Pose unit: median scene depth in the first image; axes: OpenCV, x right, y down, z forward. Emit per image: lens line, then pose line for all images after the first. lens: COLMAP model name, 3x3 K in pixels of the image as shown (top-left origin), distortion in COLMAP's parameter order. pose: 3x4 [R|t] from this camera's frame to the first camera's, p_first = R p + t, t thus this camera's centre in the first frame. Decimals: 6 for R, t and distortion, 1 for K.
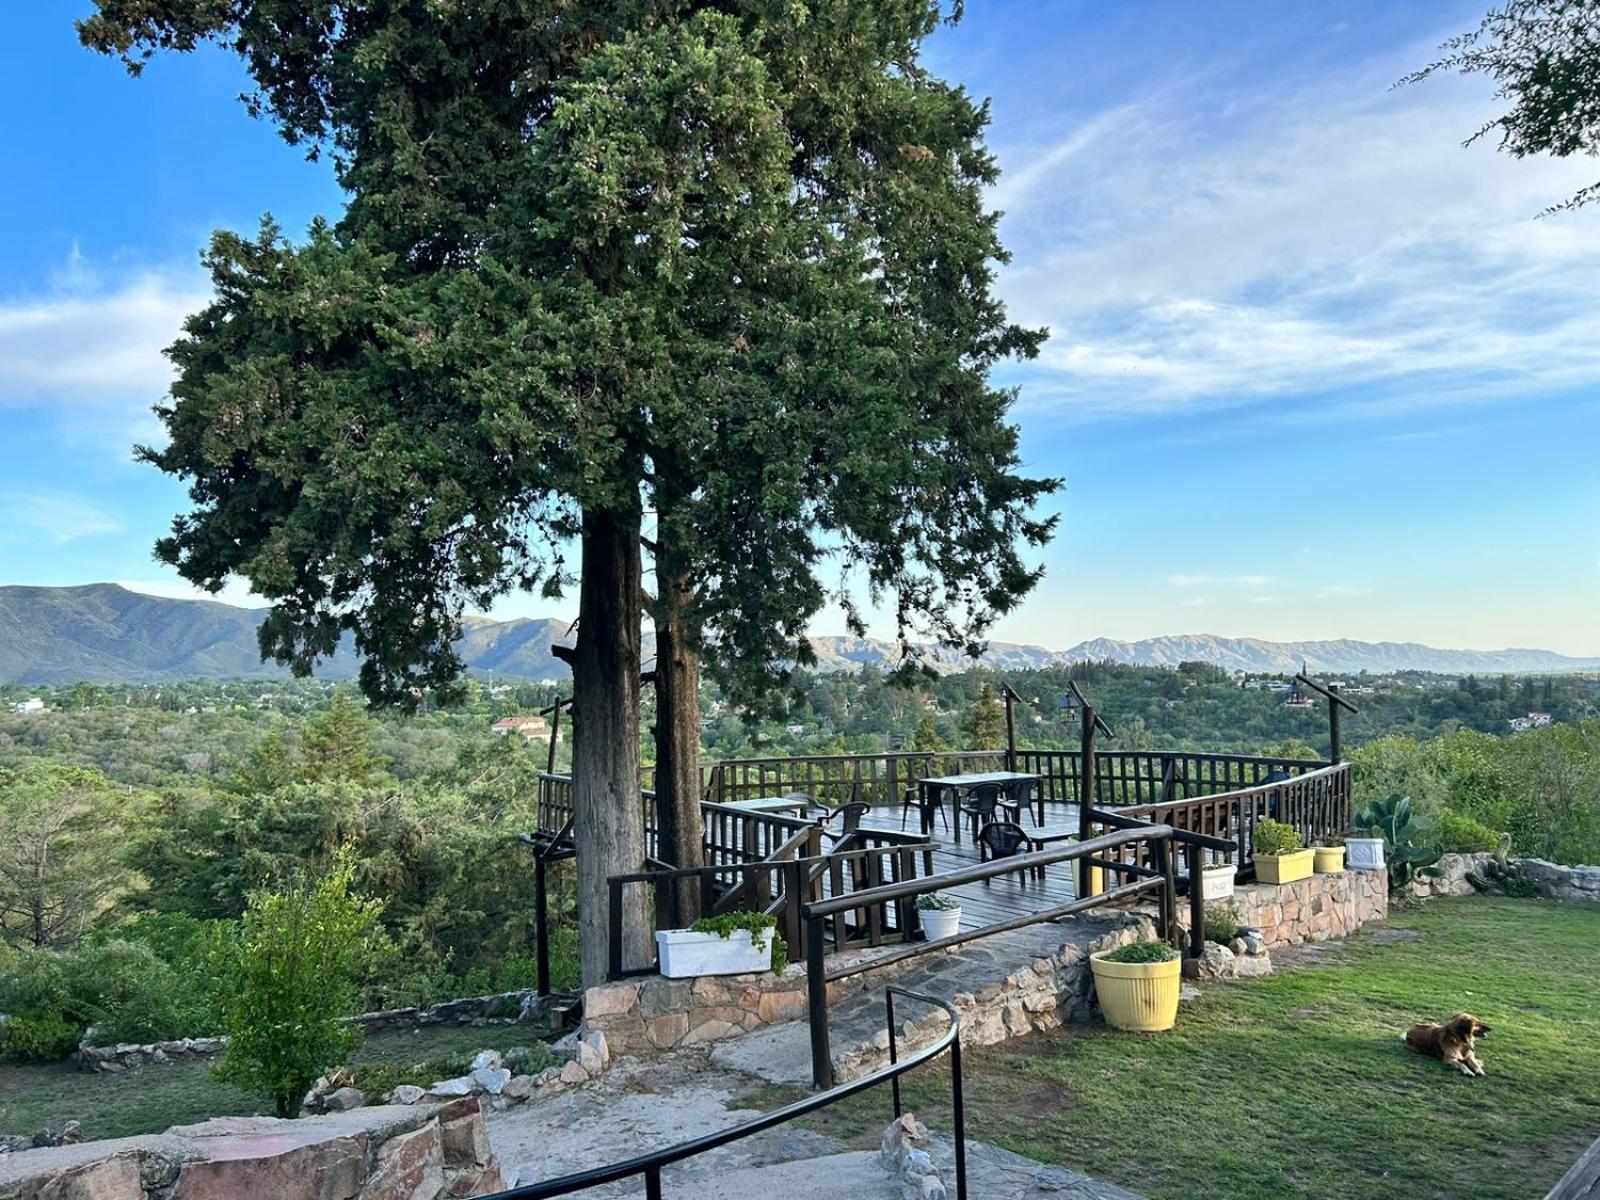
lens RADIAL K [[1340.0, 0, 802.4], [0, 1340.0, 610.7], [0, 0, 1]] dist [0.062718, -0.097800]
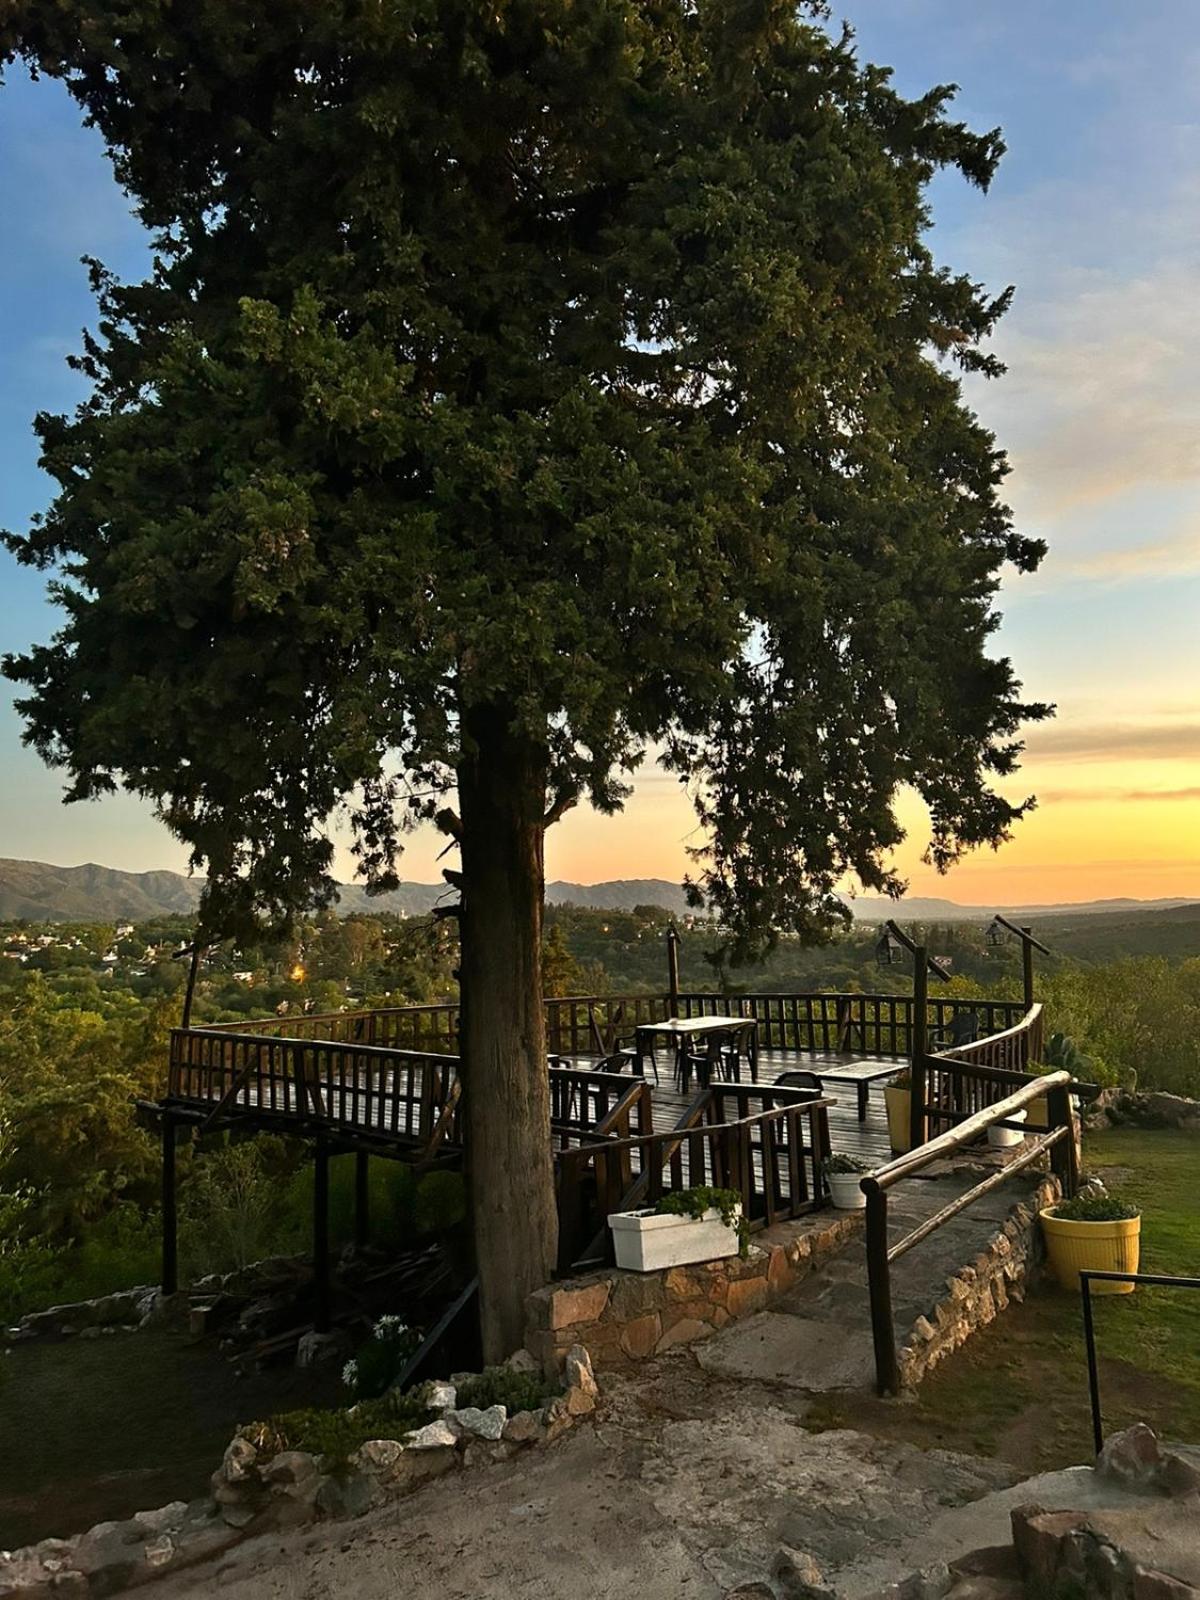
lens RADIAL K [[1340.0, 0, 600.0], [0, 1340.0, 800.0], [0, 0, 1]] dist [0.062718, -0.097800]
pose [[0.952787, 0.034252, 0.301701, -0.376324], [-0.021883, 0.998779, -0.044285, 0.018416], [-0.302849, 0.035593, 0.952374, 0.199331]]
